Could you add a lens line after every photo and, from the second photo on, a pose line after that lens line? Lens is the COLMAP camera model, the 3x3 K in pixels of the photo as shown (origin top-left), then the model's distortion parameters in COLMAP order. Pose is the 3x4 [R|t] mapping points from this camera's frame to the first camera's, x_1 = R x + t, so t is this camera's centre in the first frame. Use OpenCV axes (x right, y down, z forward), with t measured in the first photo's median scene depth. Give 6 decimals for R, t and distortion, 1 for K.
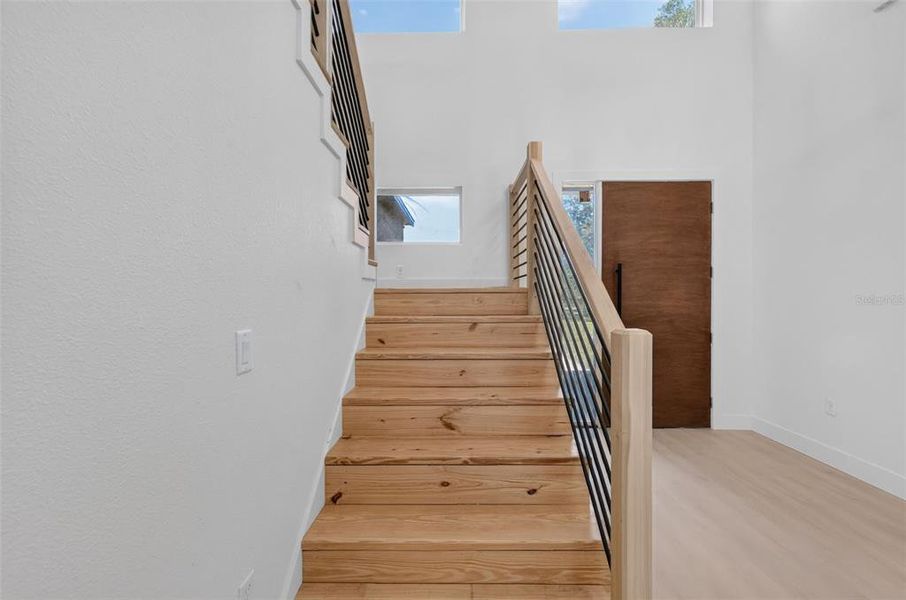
lens RADIAL K [[416.5, 0, 452.9], [0, 416.5, 296.8], [0, 0, 1]] dist [-0.000187, -0.000152]
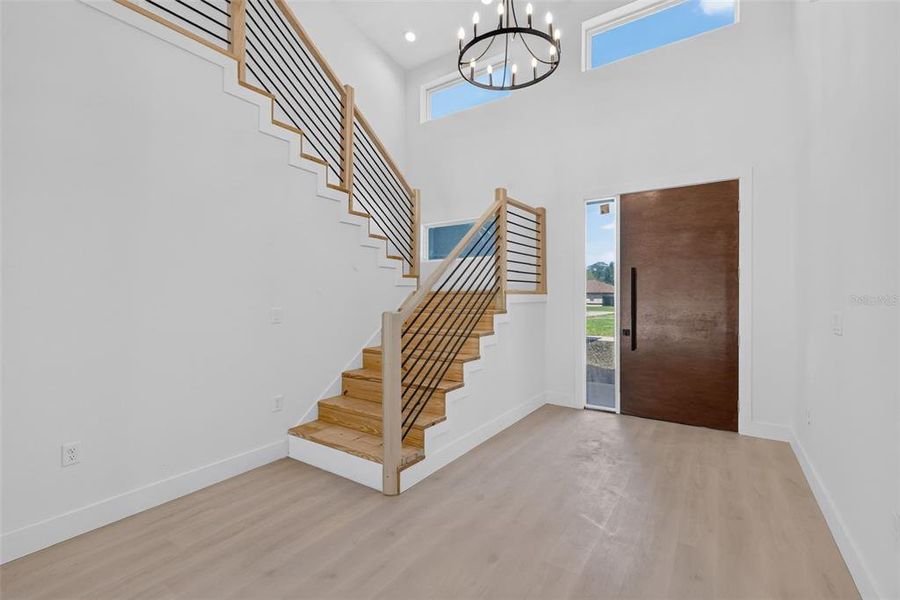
lens RADIAL K [[393.3, 0, 450.8], [0, 393.3, 296.6], [0, 0, 1]] dist [-0.000891, 0.000098]
pose [[0.832943, 0.009339, -0.553280, 0.568417], [-0.015640, 0.999855, -0.006668, 0.014870], [0.553137, 0.014208, 0.832969, -0.140368]]
